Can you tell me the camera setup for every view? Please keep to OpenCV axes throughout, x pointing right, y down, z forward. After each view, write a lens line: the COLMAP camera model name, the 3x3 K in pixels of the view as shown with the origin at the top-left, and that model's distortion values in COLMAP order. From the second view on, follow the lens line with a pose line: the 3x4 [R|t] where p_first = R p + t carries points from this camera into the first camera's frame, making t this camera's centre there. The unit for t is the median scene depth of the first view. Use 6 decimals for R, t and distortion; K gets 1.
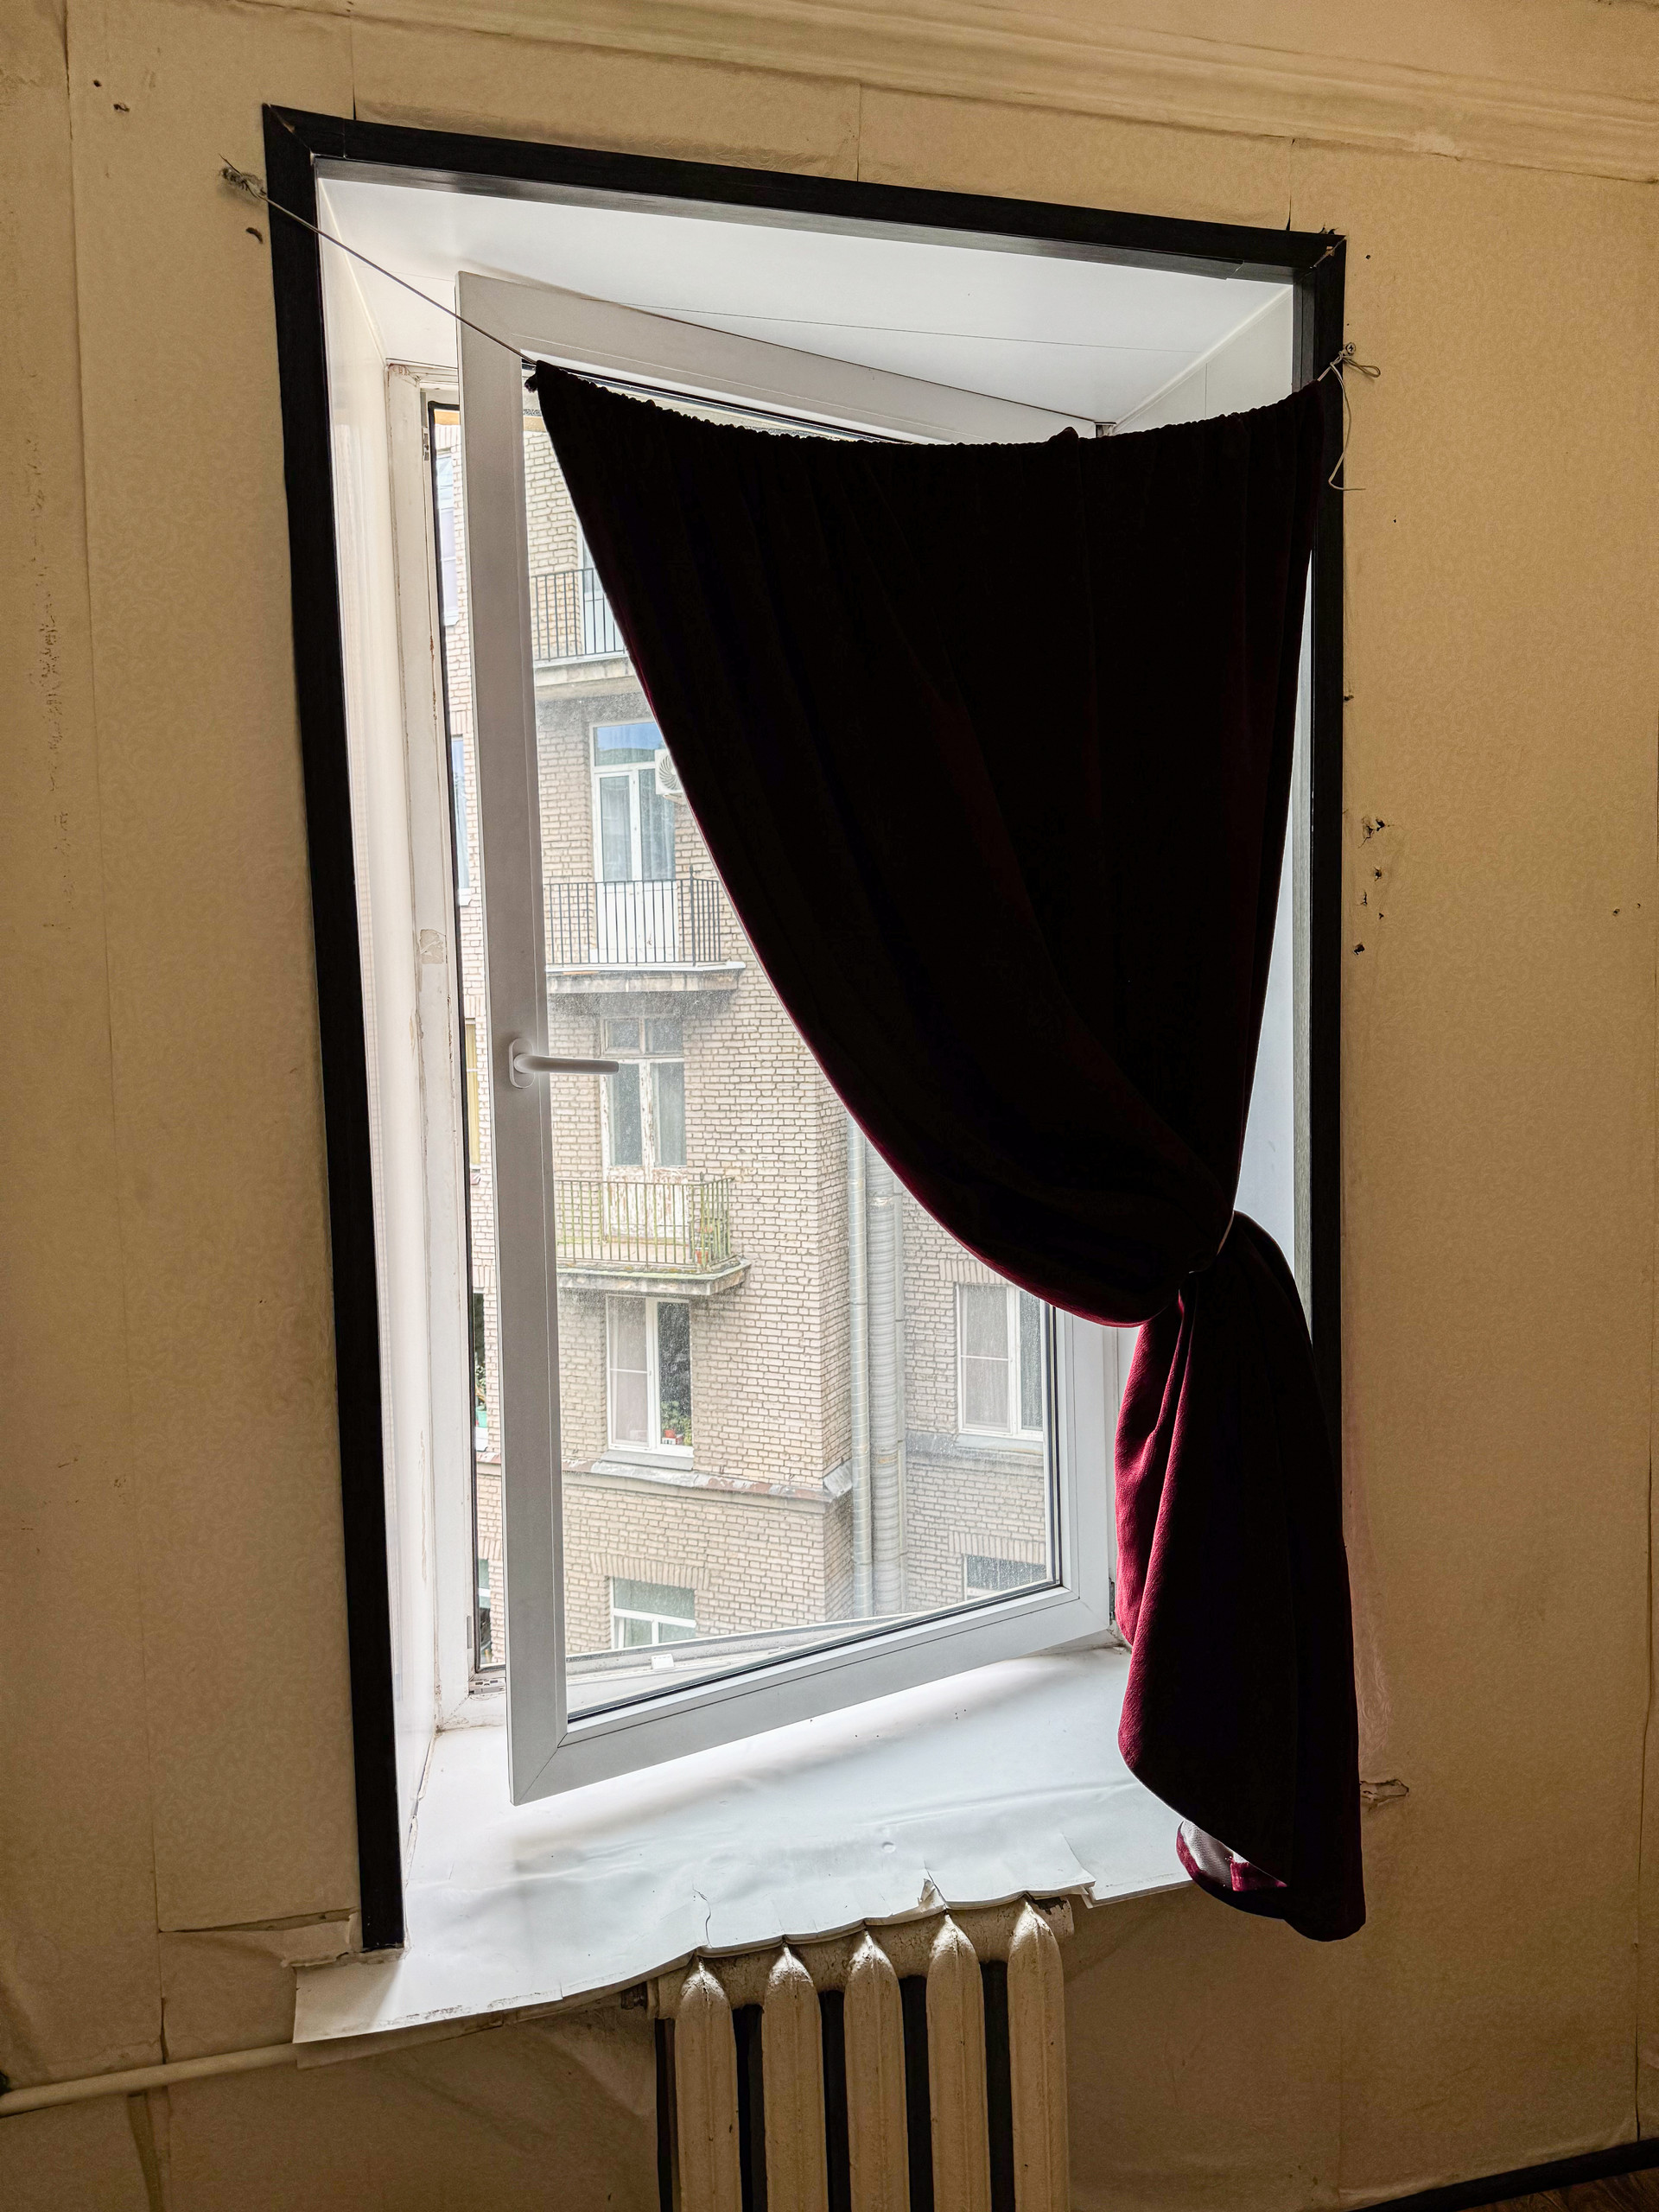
lens RADIAL K [[1562.9, 0, 824.5], [0, 1562.9, 1111.5], [0, 0, 1]] dist [0.037521, -0.044618]
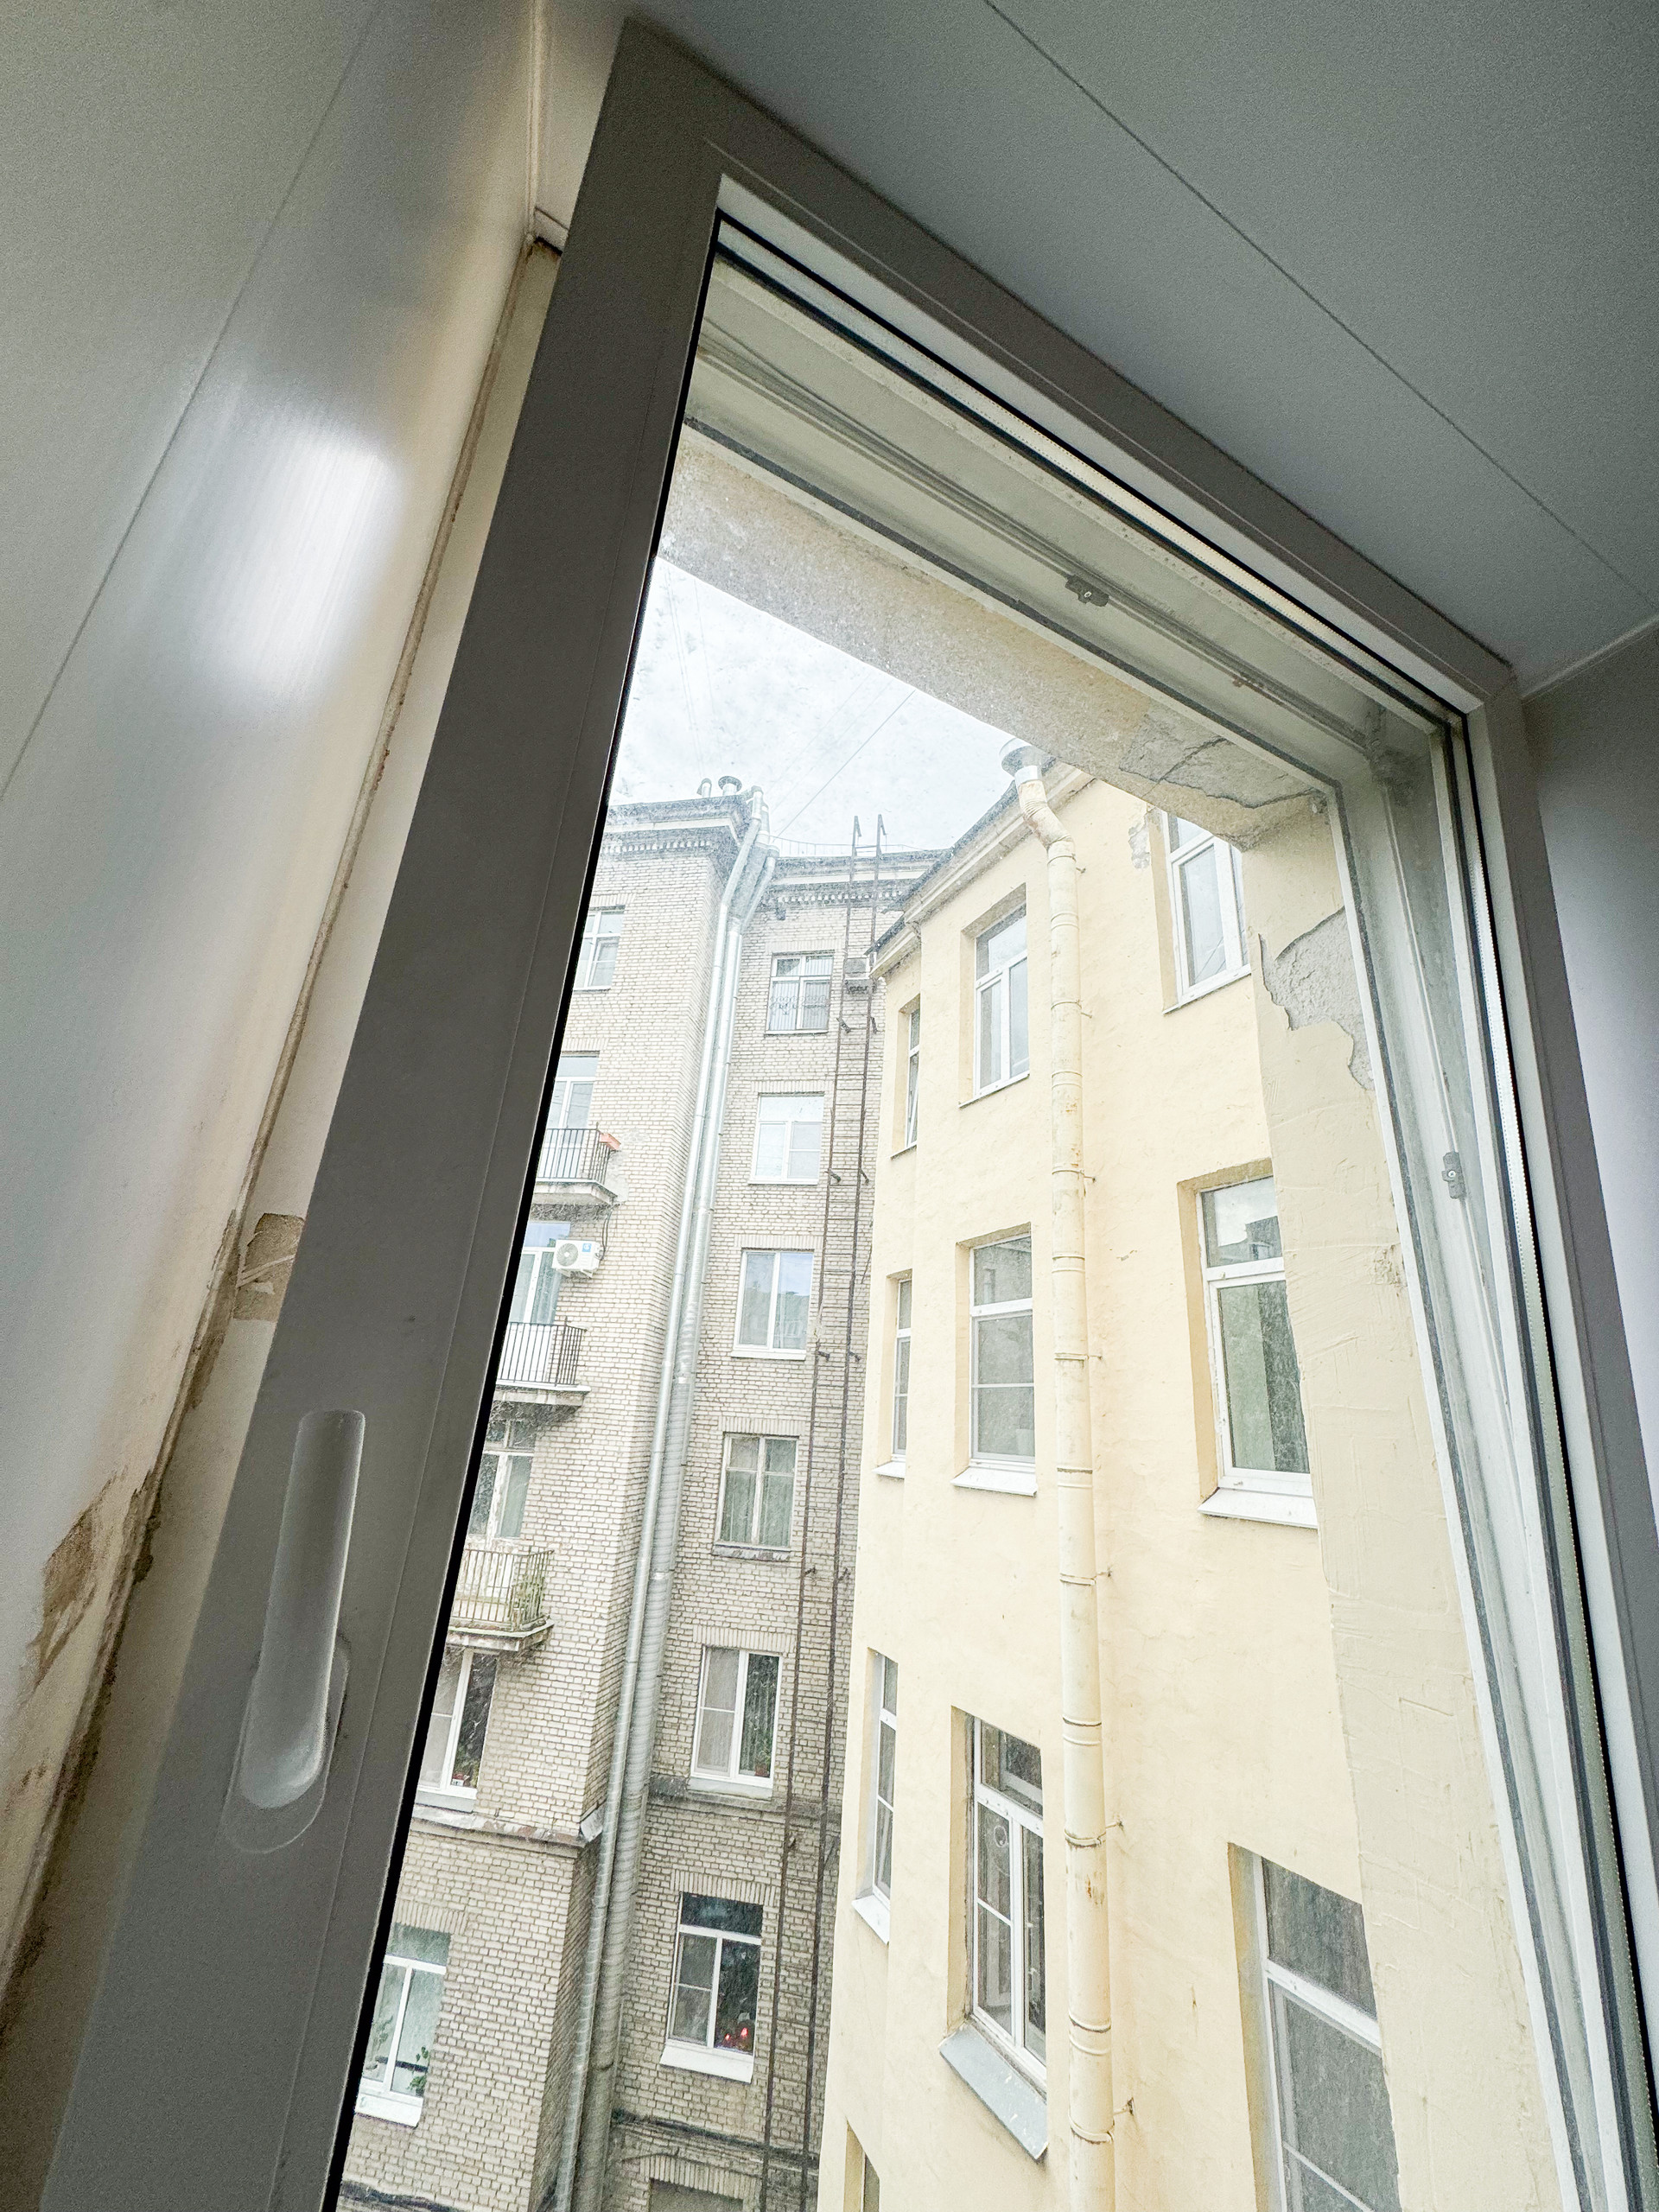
lens RADIAL K [[881.1, 0, 828.3], [0, 881.1, 1107.7], [0, 0, 1]] dist [-0.001665, 0.000572]
pose [[0.972779, 0.152143, 0.174795, -0.053341], [-0.068355, 0.909117, -0.410894, -0.028082], [-0.221424, 0.387761, 0.894770, 0.322642]]
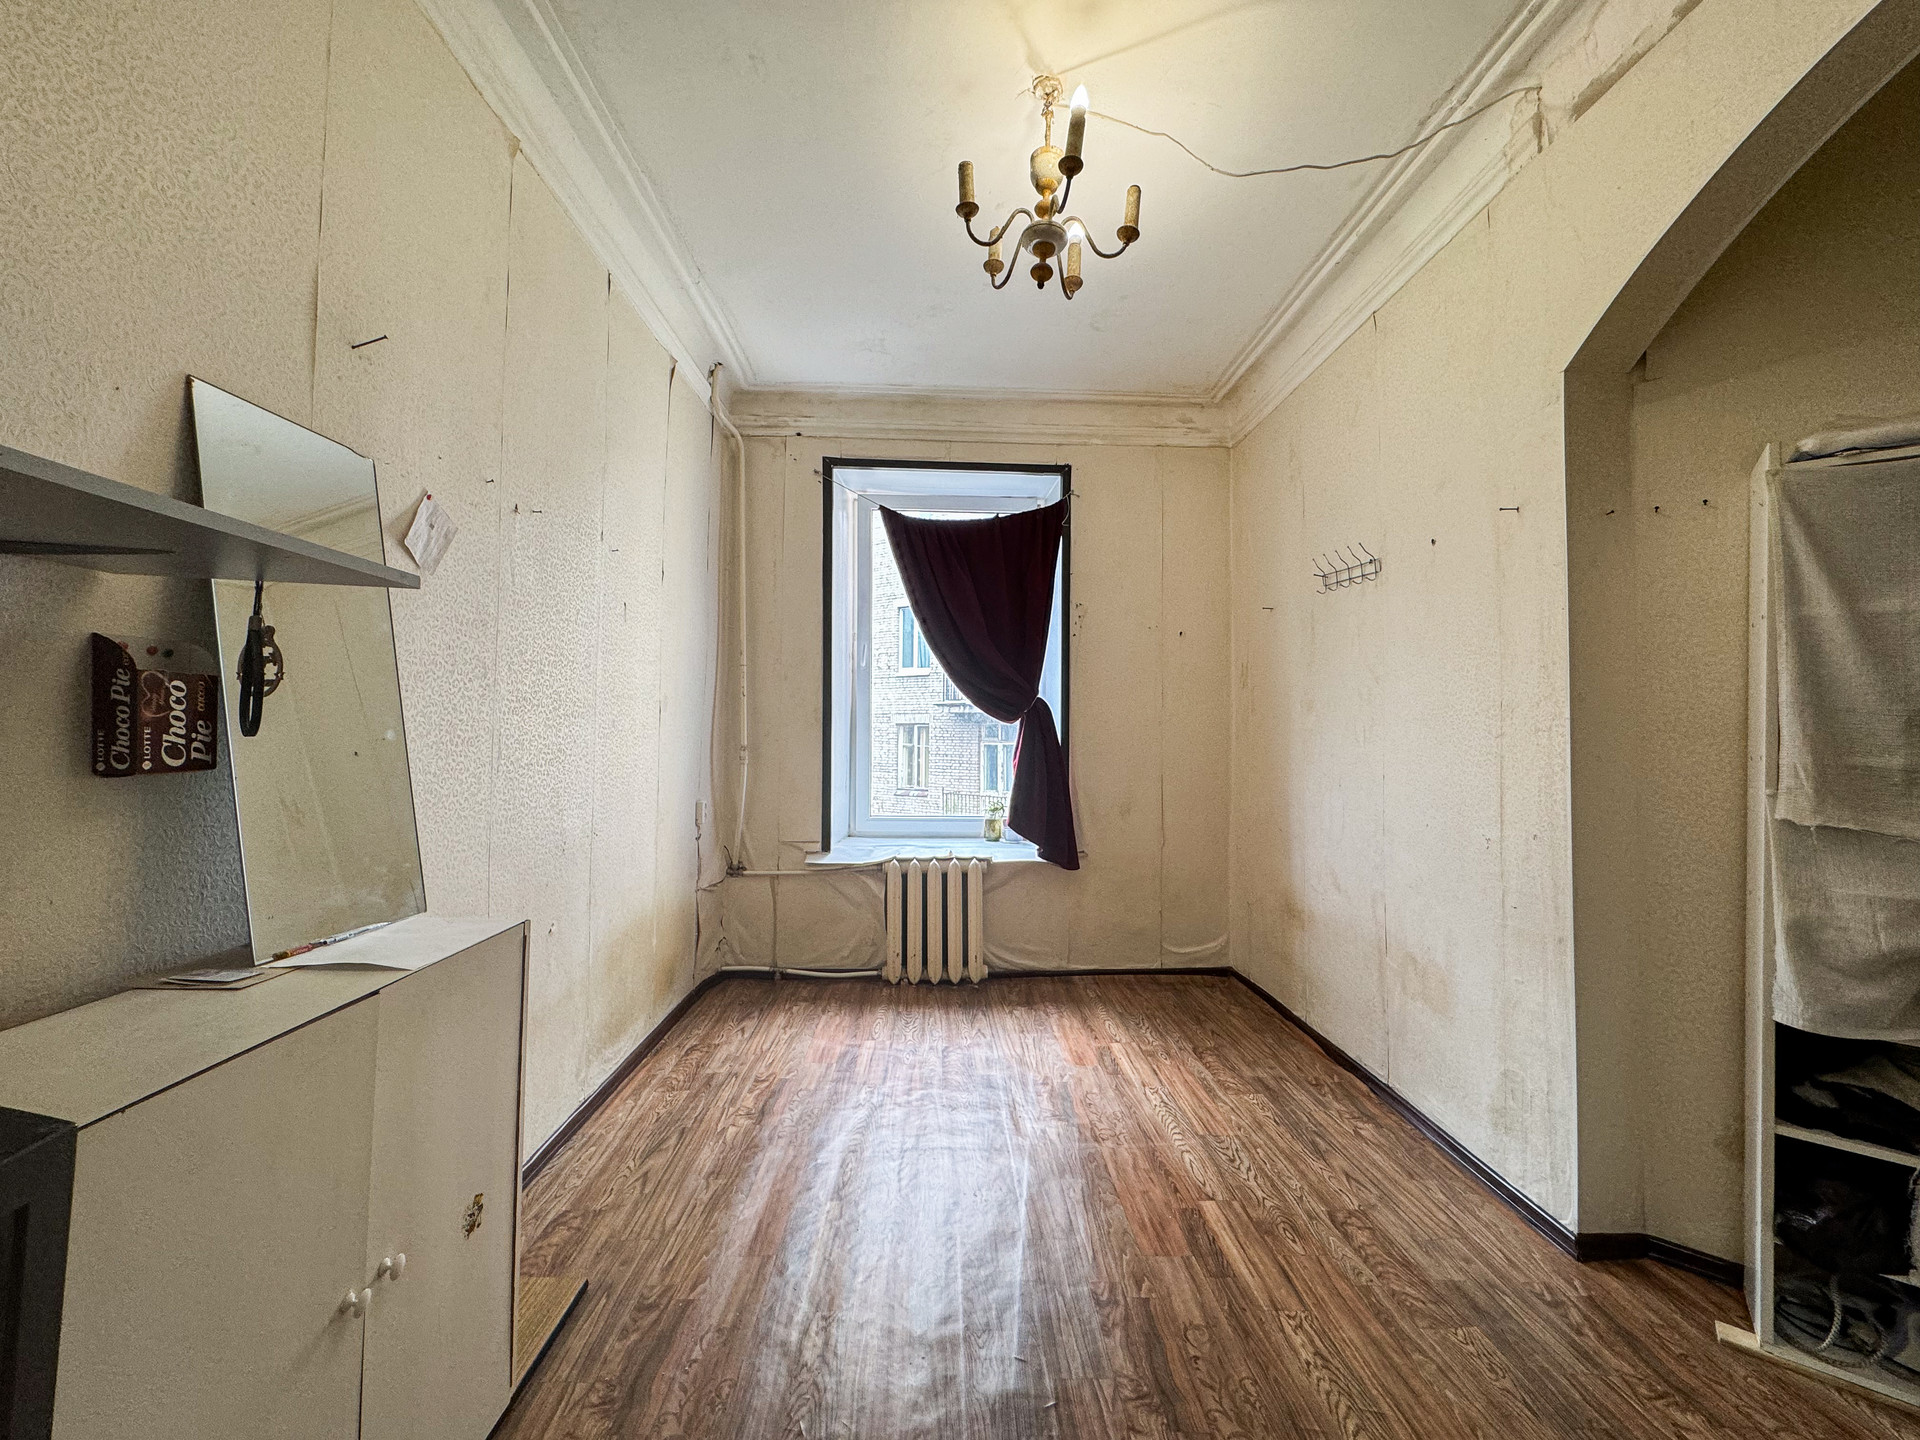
lens RADIAL K [[764.8, 0, 961.4], [0, 764.8, 717.1], [0, 0, 1]] dist [-0.001665, 0.000572]
pose [[0.980213, 0.024952, -0.196367, 0.134438], [-0.042970, 0.995190, -0.088034, 0.086829], [0.193226, 0.094730, 0.976570, -0.282743]]
